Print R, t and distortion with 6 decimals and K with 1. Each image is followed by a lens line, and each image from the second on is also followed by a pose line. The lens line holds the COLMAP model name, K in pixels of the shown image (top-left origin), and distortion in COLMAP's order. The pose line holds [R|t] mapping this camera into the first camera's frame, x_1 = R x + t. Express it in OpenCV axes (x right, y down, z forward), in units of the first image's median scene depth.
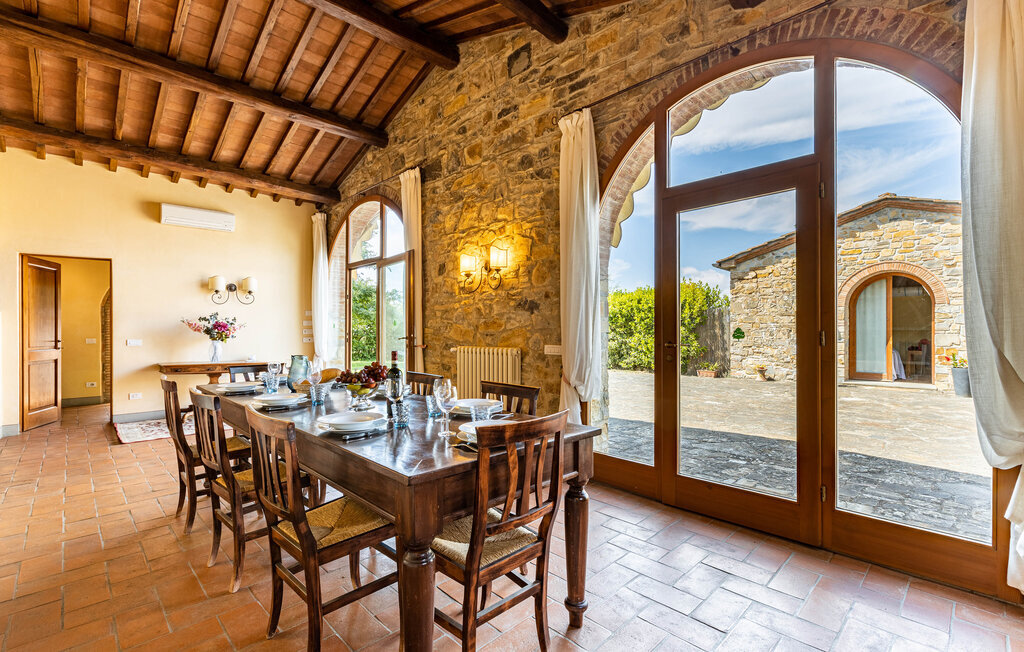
lens RADIAL K [[456.9, 0, 512.0], [0, 456.9, 326.0], [0, 0, 1]] dist [-0.002805, -0.000491]
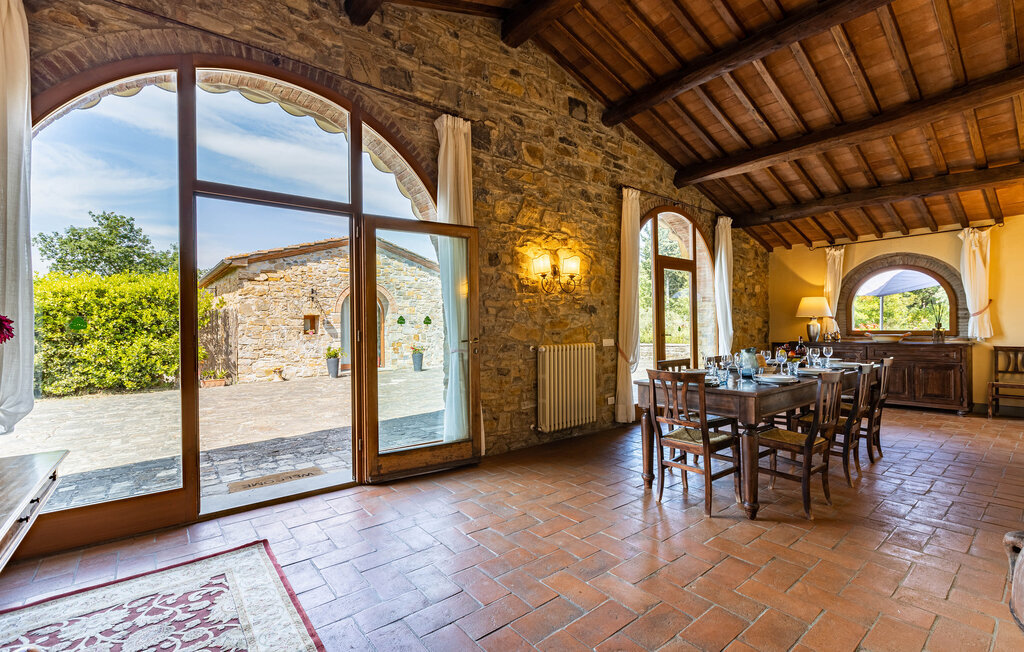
lens RADIAL K [[456.9, 0, 512.0], [0, 456.9, 326.0], [0, 0, 1]] dist [-0.002805, -0.000491]
pose [[0.084601, 0.004544, 0.996405, -1.066629], [0.004848, 0.999976, -0.004972, 0.006194], [-0.996403, 0.005251, 0.084577, 0.940240]]
